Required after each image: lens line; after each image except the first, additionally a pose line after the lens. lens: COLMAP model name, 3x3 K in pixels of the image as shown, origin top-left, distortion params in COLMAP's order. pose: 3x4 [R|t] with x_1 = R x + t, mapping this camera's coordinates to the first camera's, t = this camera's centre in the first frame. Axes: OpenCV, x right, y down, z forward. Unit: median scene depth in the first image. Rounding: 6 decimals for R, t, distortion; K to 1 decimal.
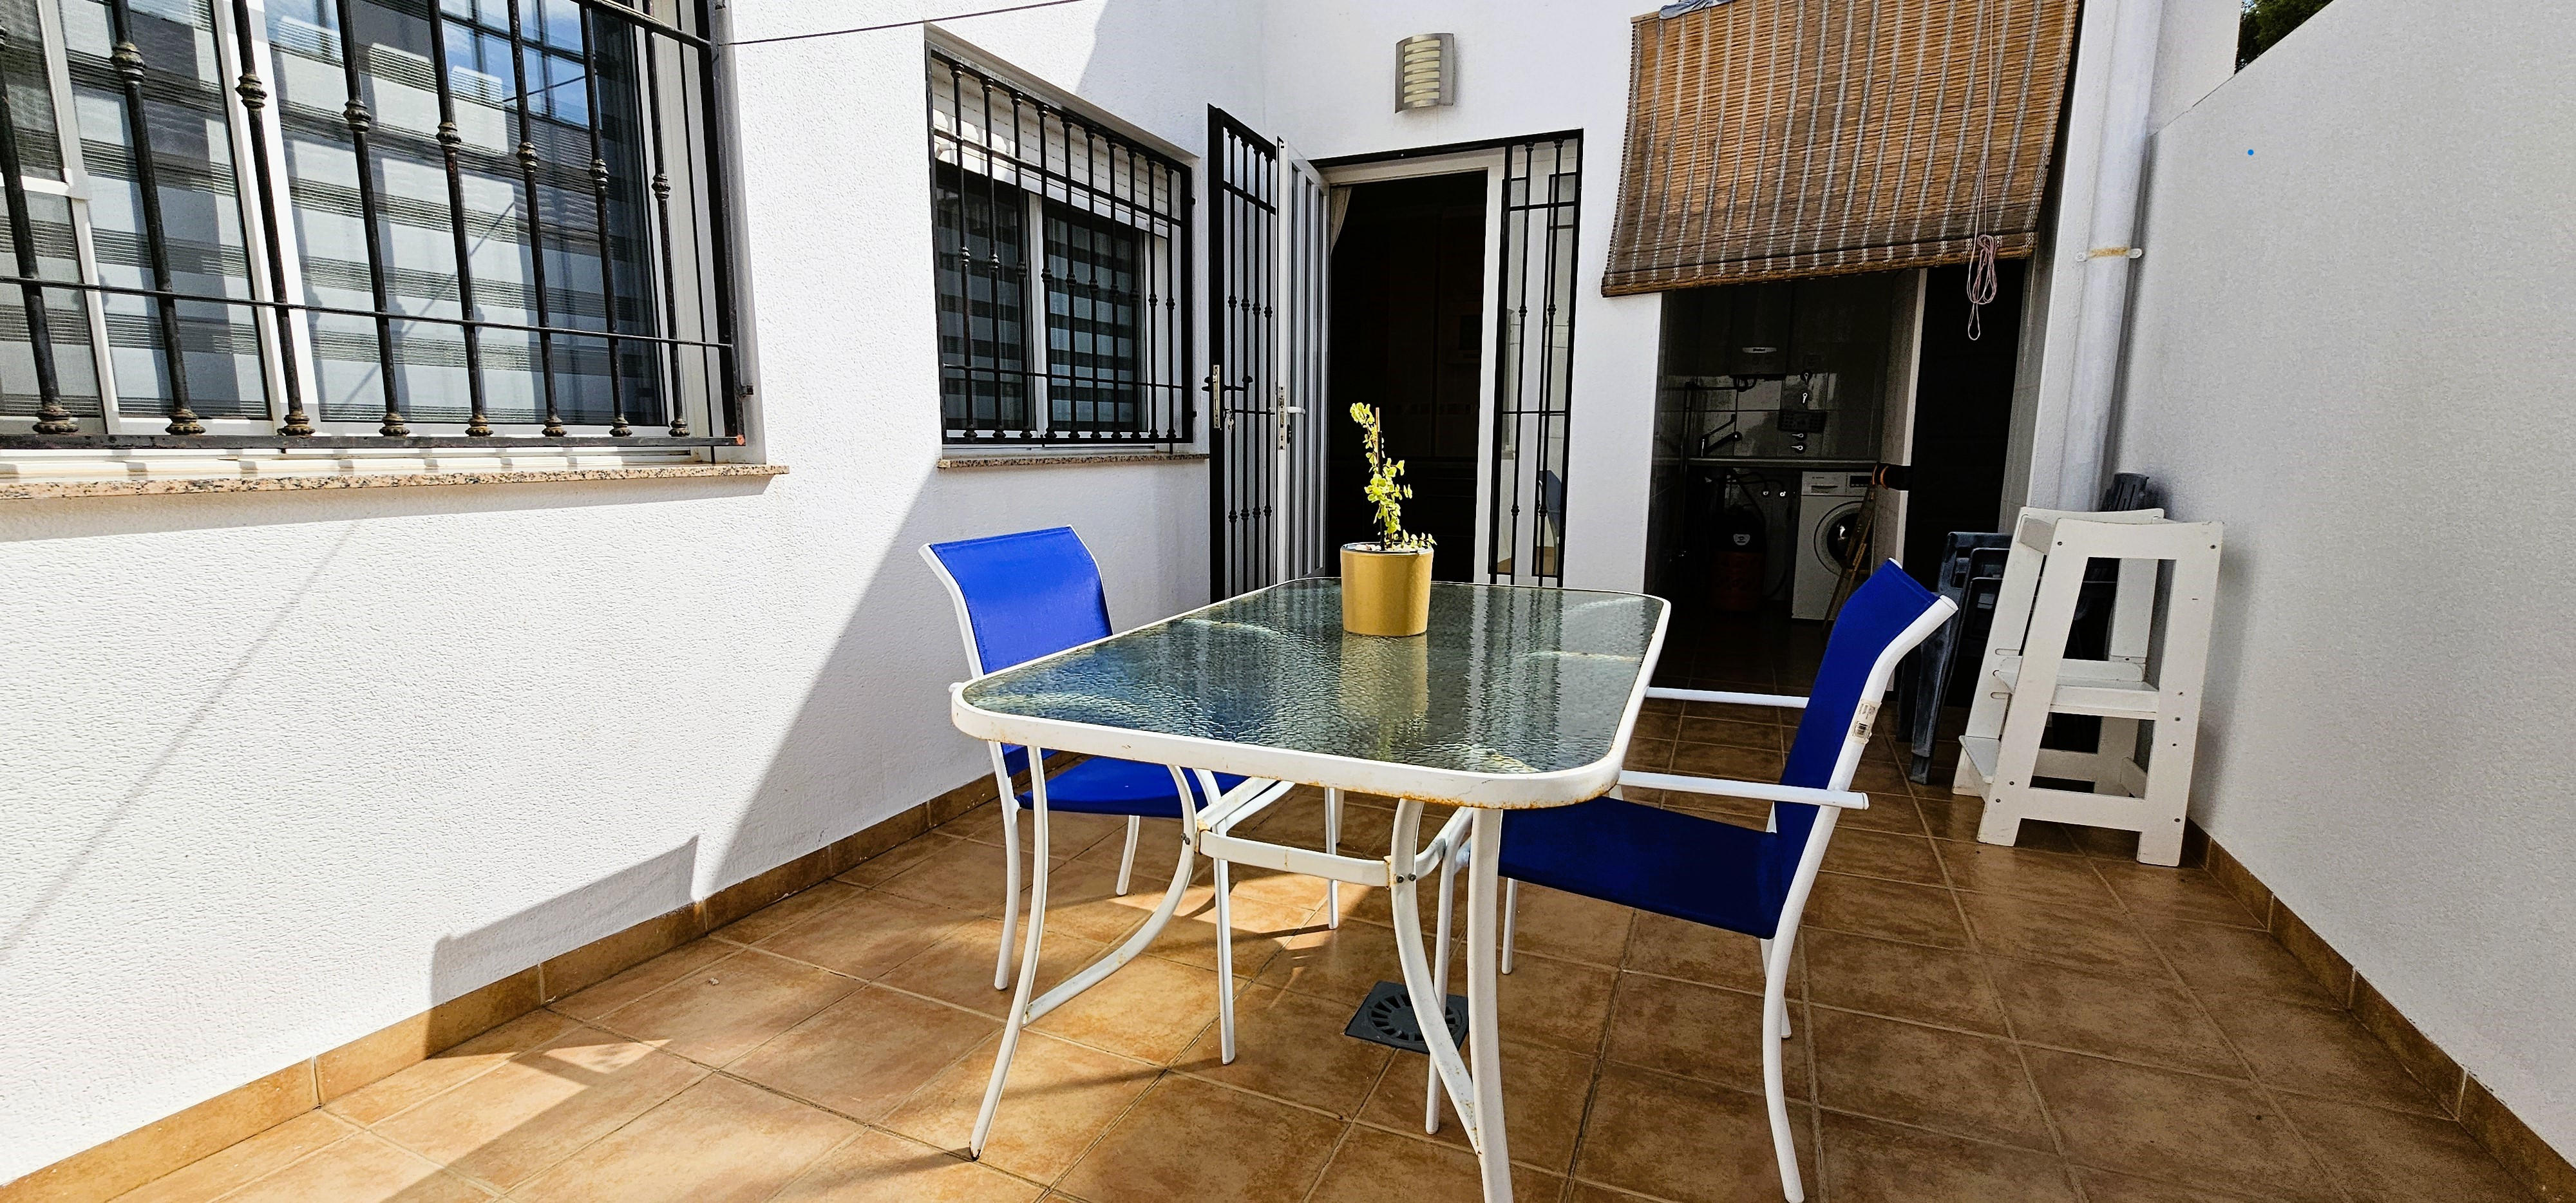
lens RADIAL K [[1056.6, 0, 1283.0], [0, 1056.6, 604.3], [0, 0, 1]] dist [-0.003426, 0.002465]
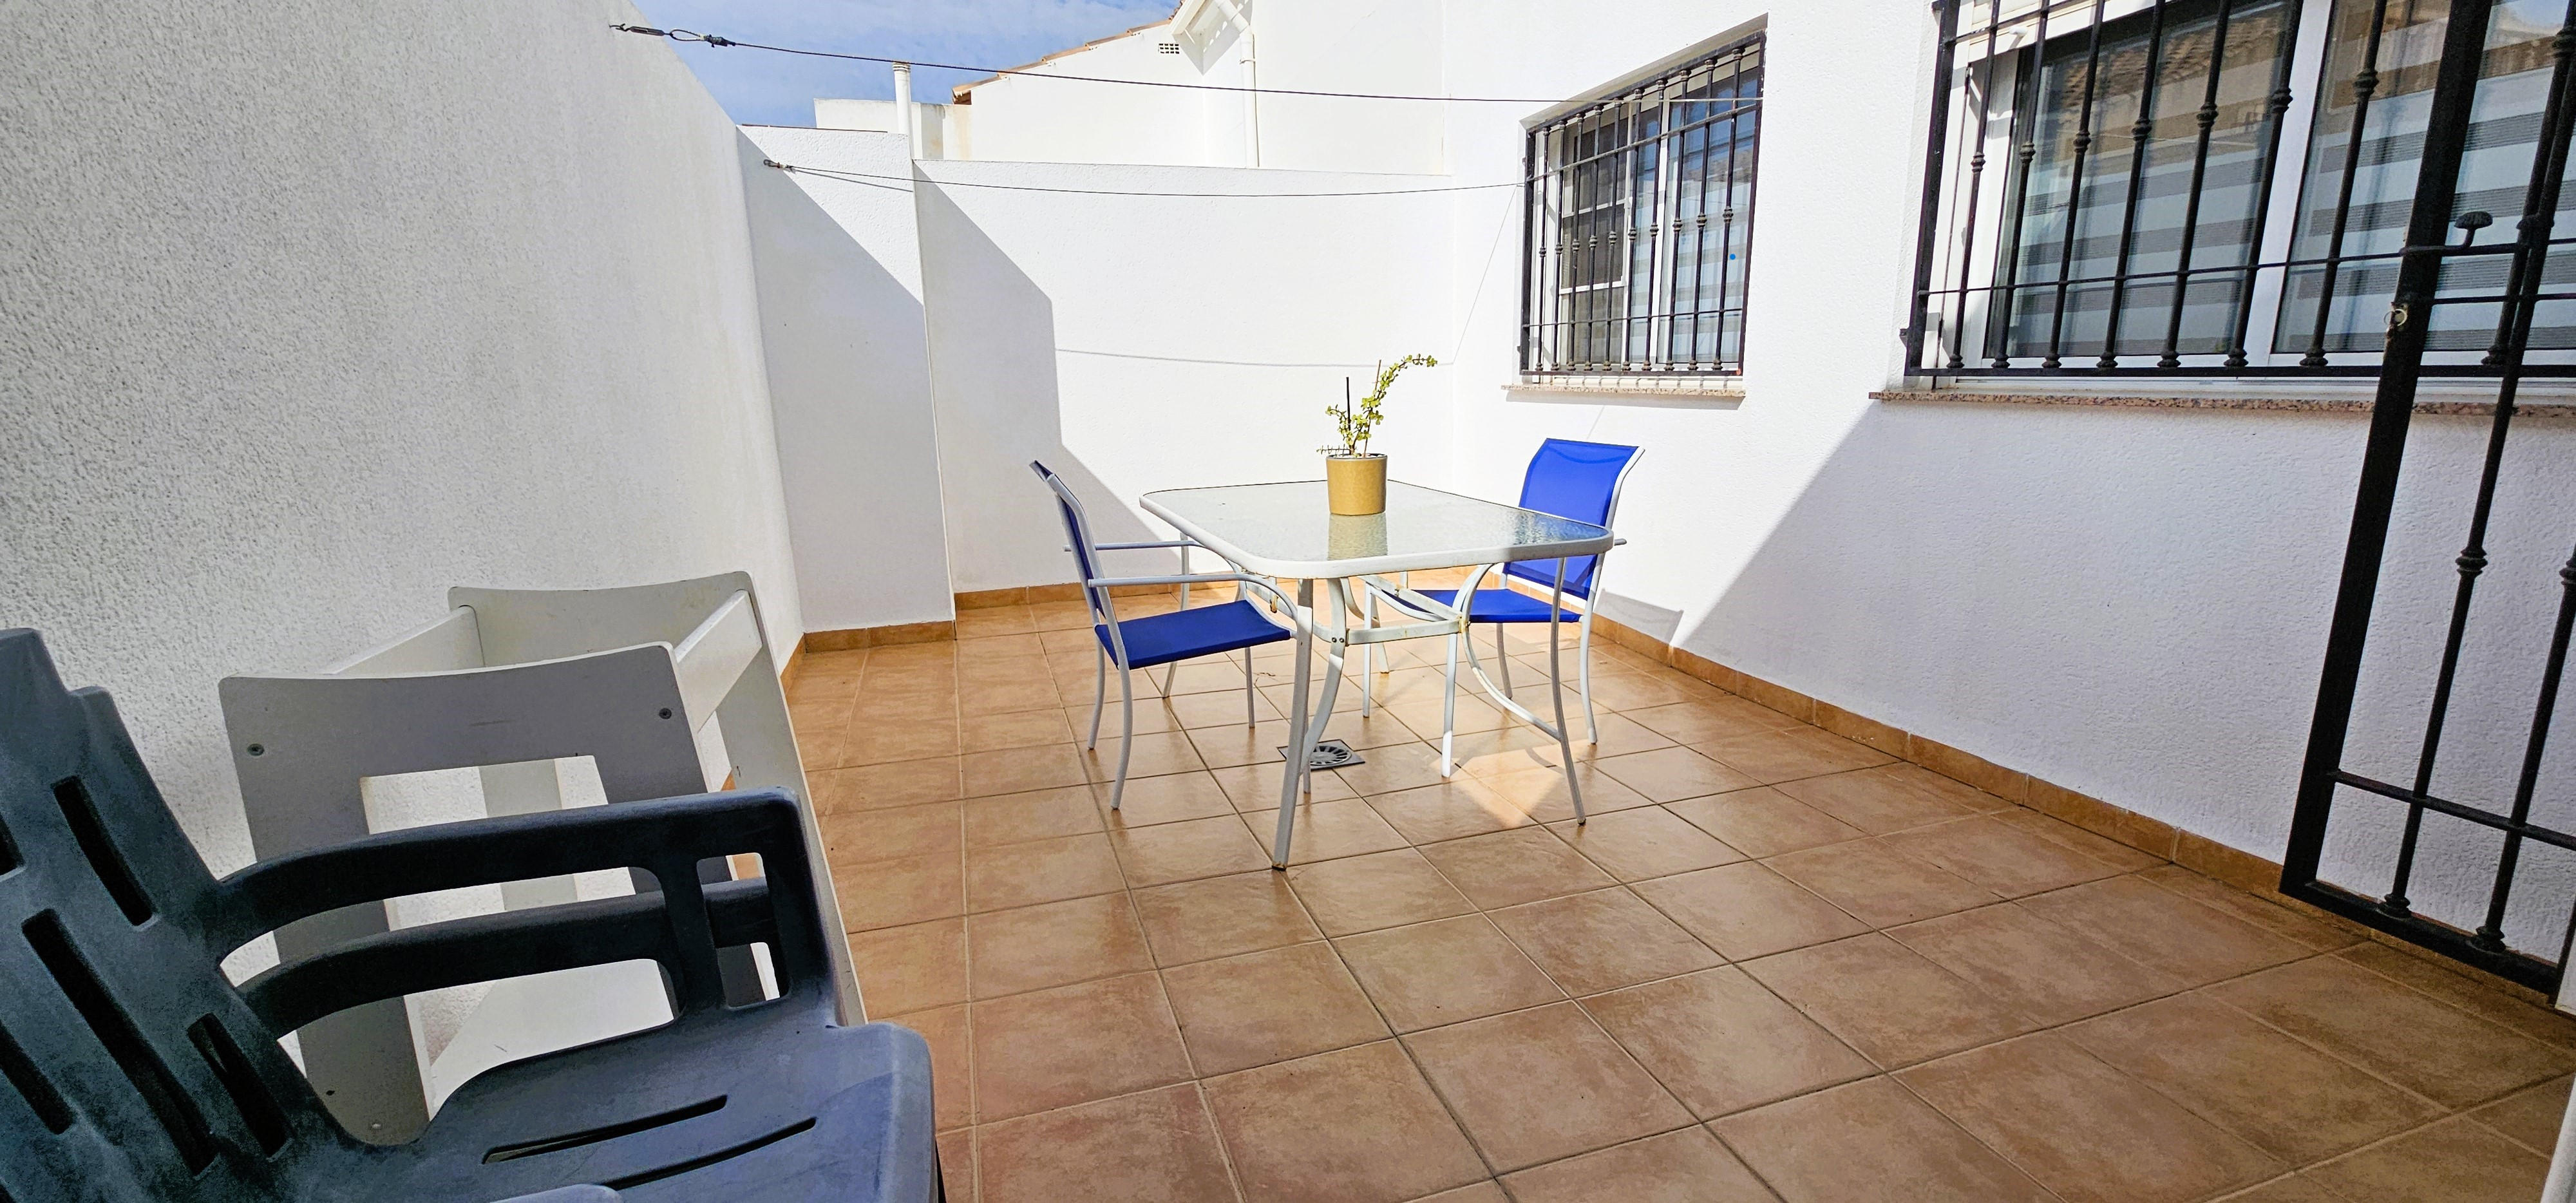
lens RADIAL K [[1056.6, 0, 1283.0], [0, 1056.6, 604.3], [0, 0, 1]] dist [-0.003426, 0.002465]
pose [[-0.753795, 0.158379, -0.637738, 0.691509], [-0.080297, 0.941045, 0.328614, -0.202900], [0.652186, 0.298916, -0.696637, 1.218162]]
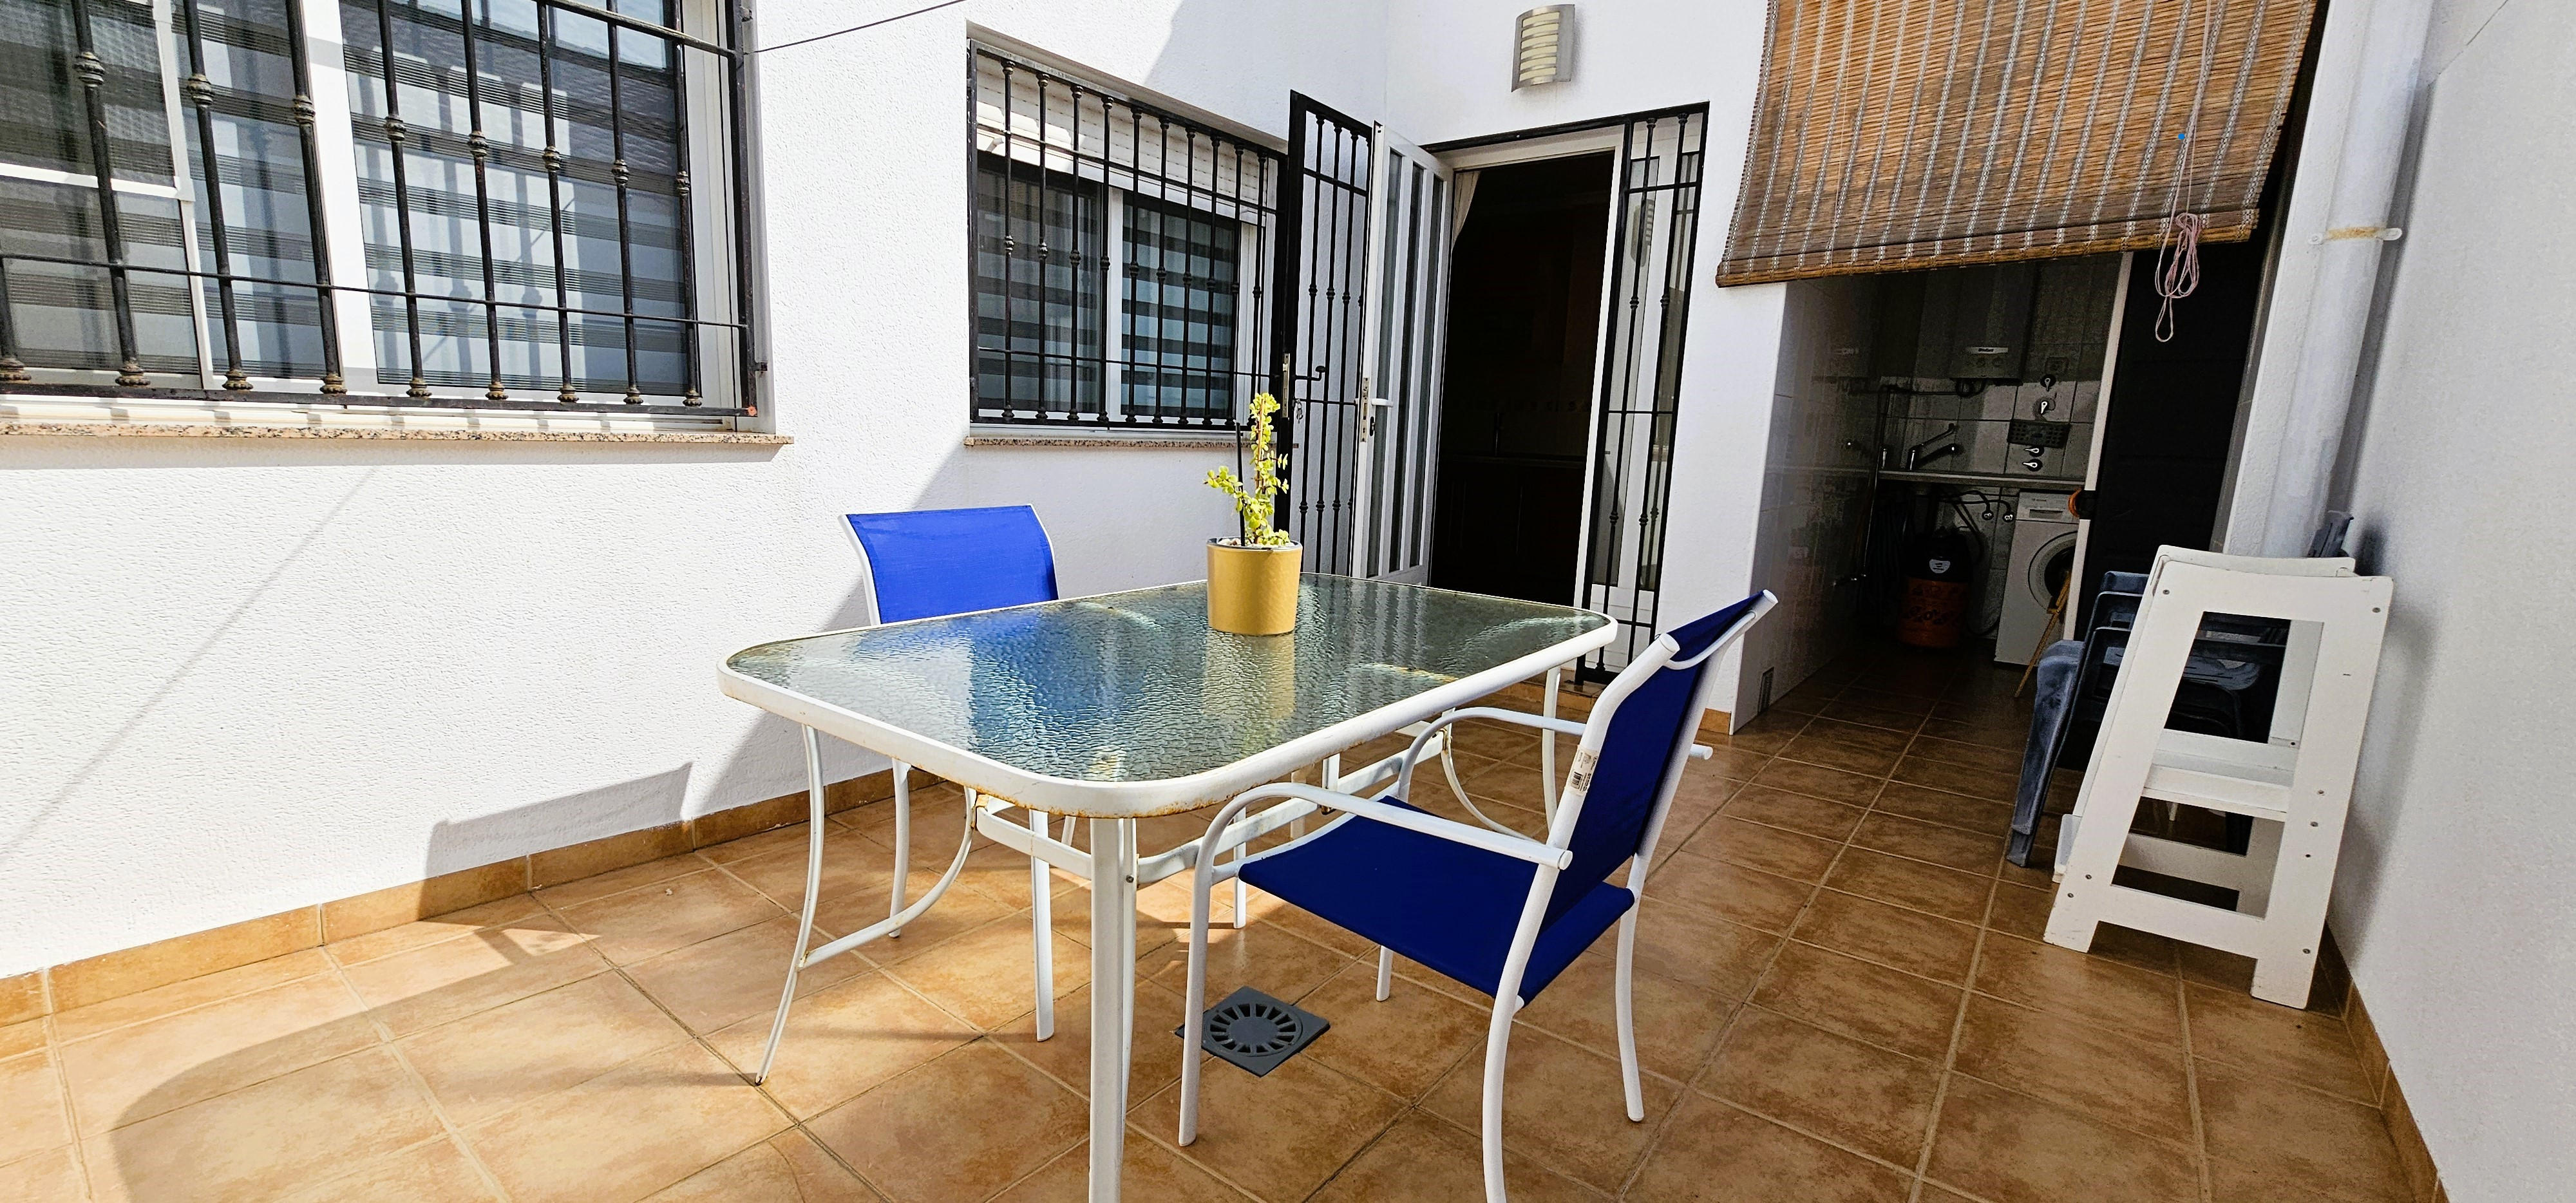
lens RADIAL K [[1056.6, 0, 1283.0], [0, 1056.6, 604.3], [0, 0, 1]] dist [-0.003426, 0.002465]
pose [[0.969175, 0.075232, -0.234606, 0.213107], [-0.073308, 0.997166, 0.016924, -0.009502], [0.235214, 0.000796, 0.971943, 0.038899]]
